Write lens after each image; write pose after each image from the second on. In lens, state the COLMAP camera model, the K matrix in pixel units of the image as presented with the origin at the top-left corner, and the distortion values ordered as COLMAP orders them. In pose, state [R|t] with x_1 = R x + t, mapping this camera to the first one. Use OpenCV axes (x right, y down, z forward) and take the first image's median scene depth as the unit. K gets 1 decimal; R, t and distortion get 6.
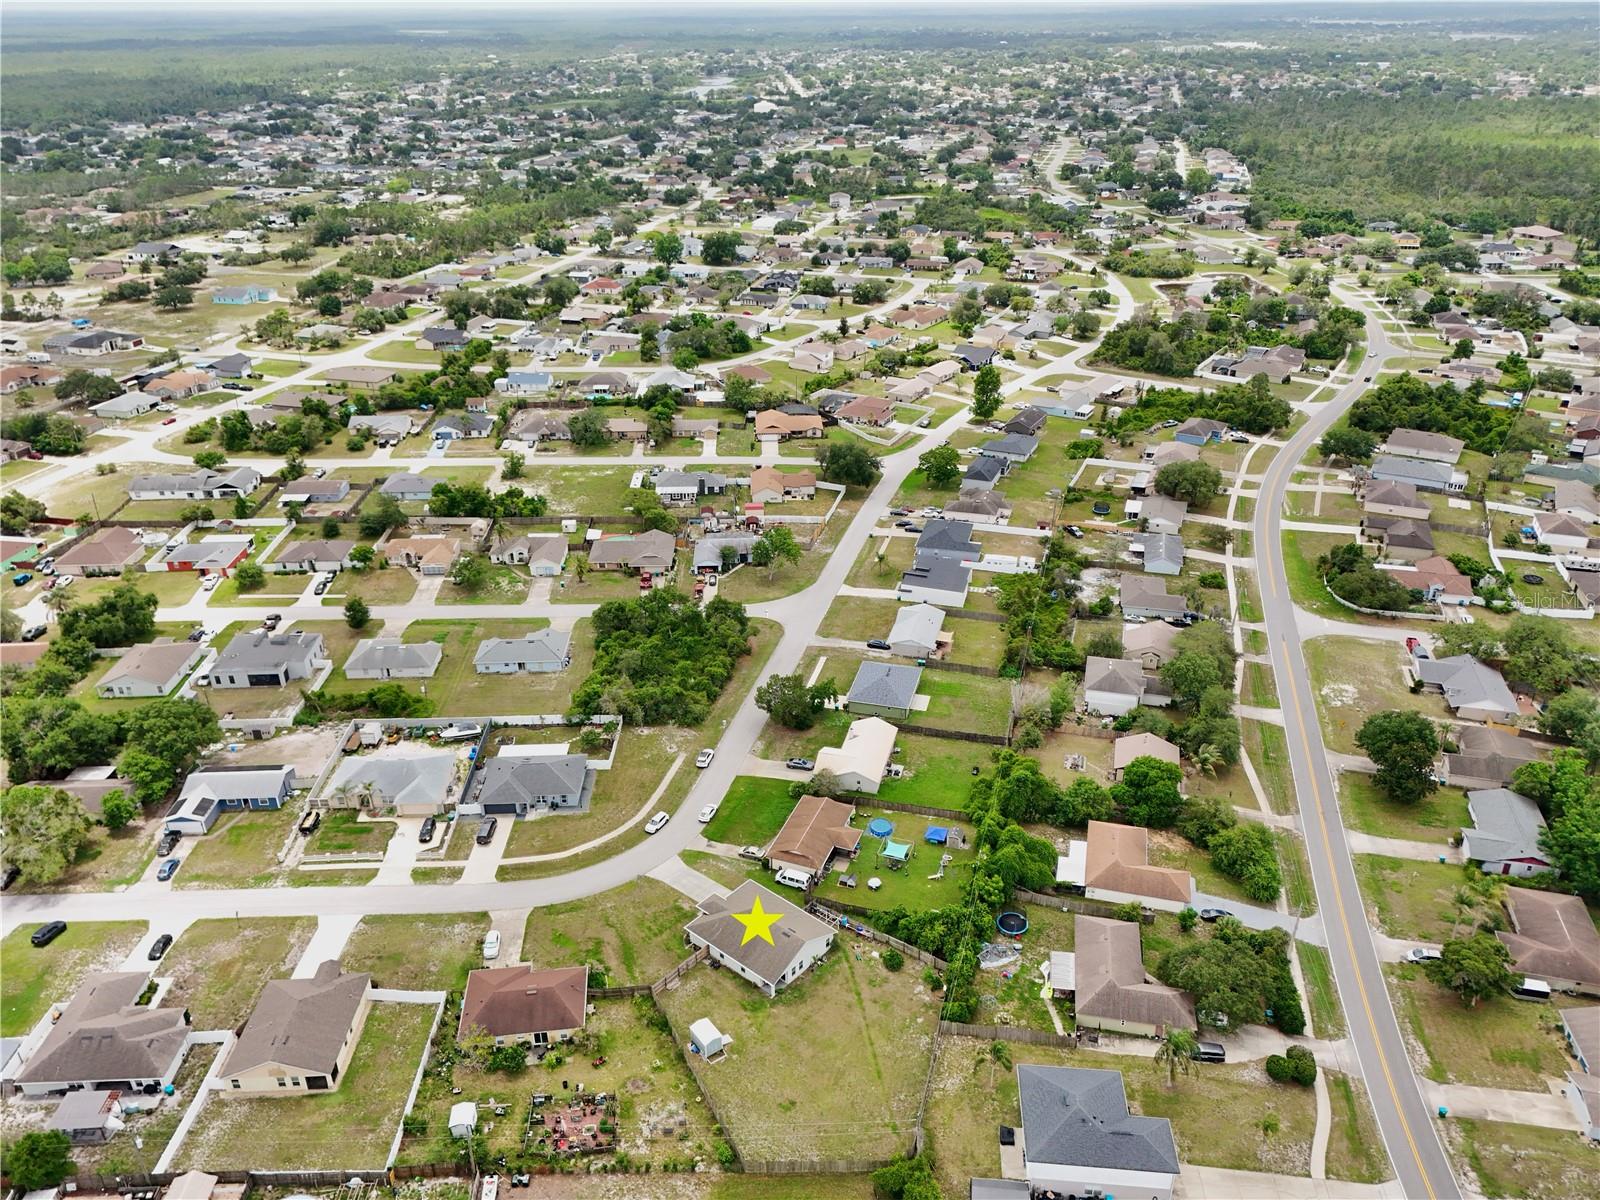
lens RADIAL K [[1183.0, 0, 802.1], [0, 1183.0, 607.4], [0, 0, 1]] dist [0.065860, -0.052628]
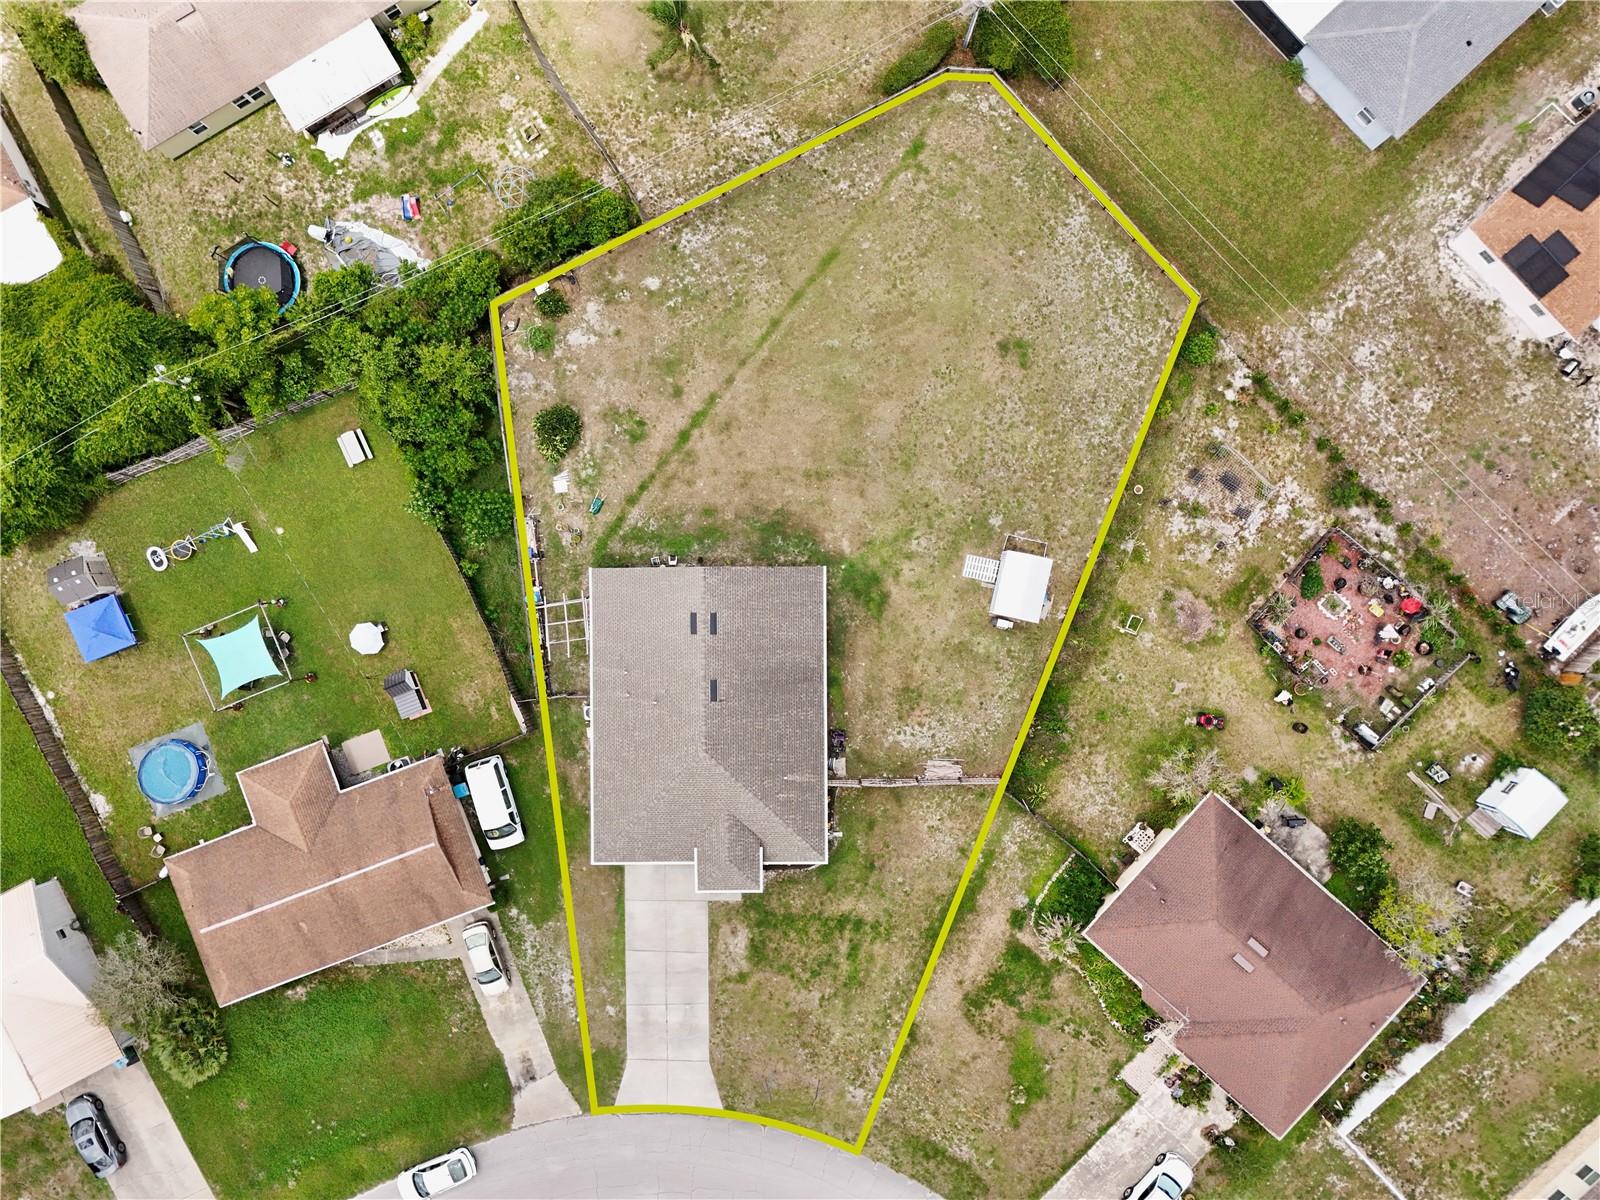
lens RADIAL K [[1180.5, 0, 803.7], [0, 1180.5, 610.2], [0, 0, 1]] dist [0.075916, -0.076892]
pose [[-0.662903, -0.748691, 0.004601, -0.021485], [0.359445, -0.312856, 0.879159, -0.042496], [-0.656779, 0.584450, 0.476507, 0.527416]]
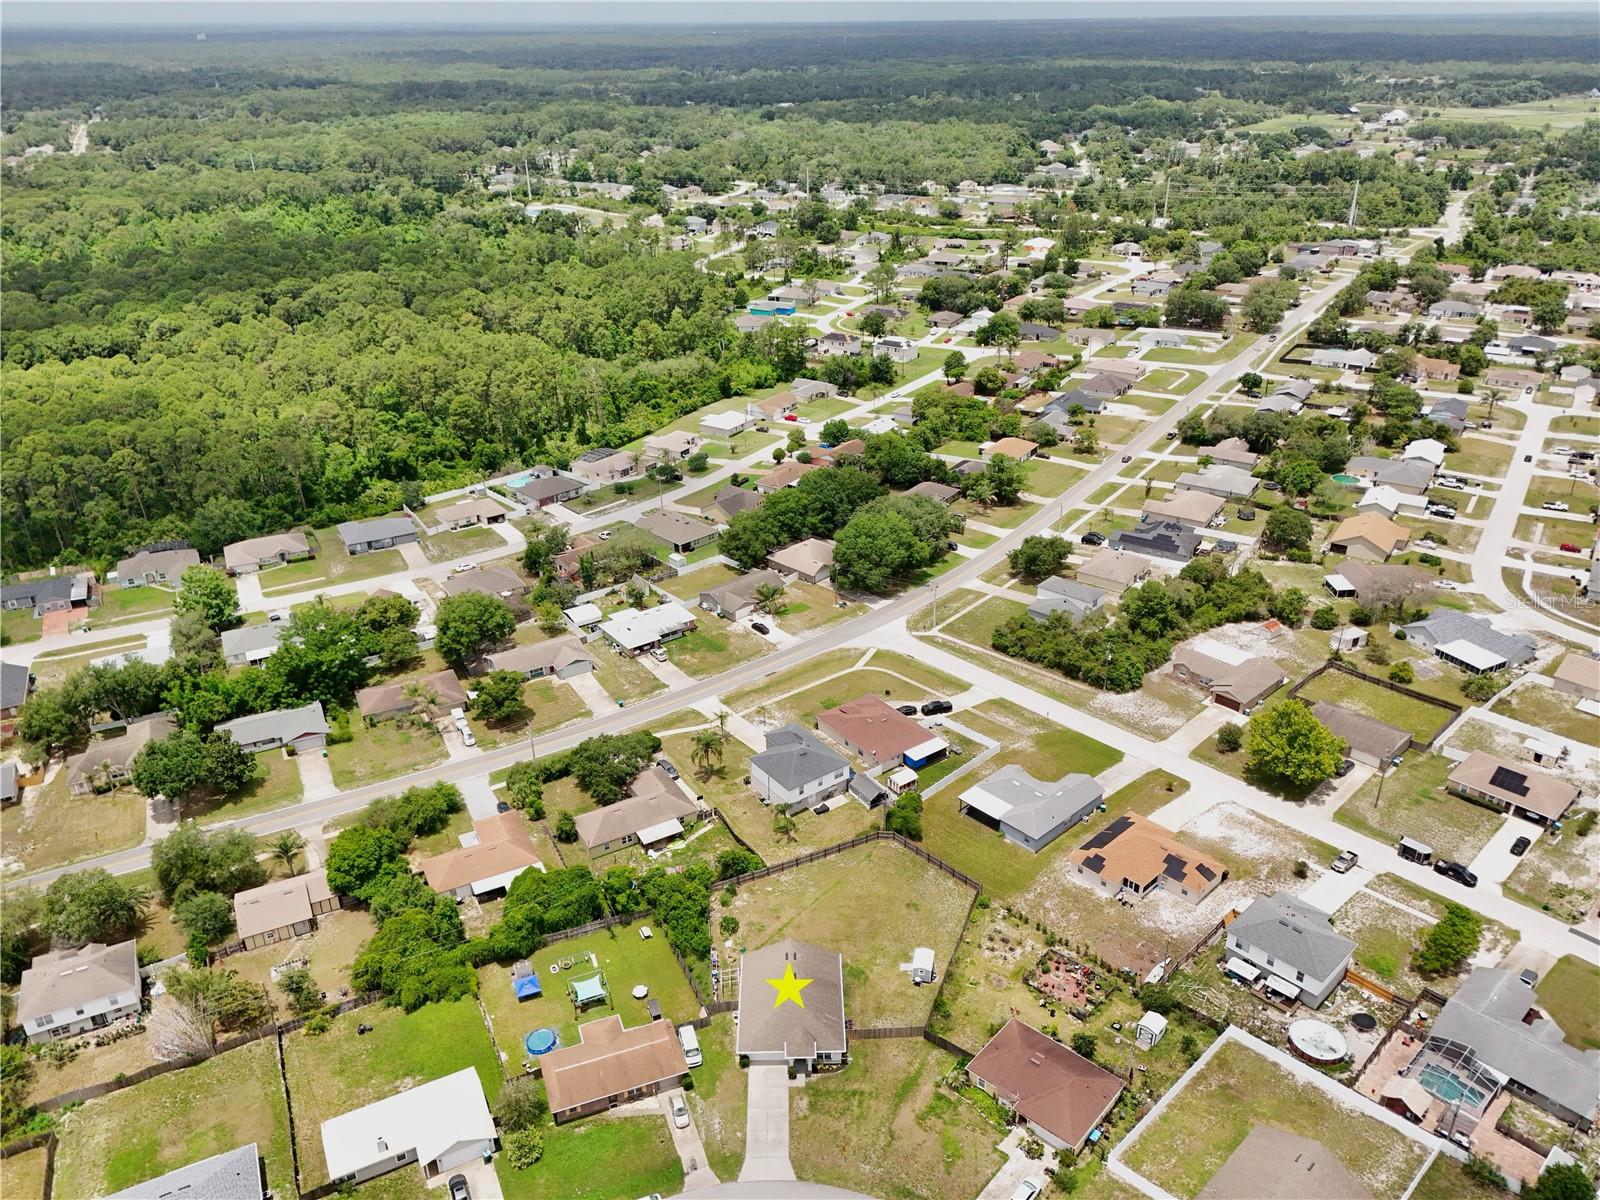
lens RADIAL K [[1180.5, 0, 803.7], [0, 1180.5, 610.2], [0, 0, 1]] dist [0.075916, -0.076892]
pose [[-0.666349, -0.320737, 0.673132, -0.391275], [0.348943, 0.663667, 0.661654, -0.372863], [-0.658952, 0.675777, -0.330314, 0.754510]]
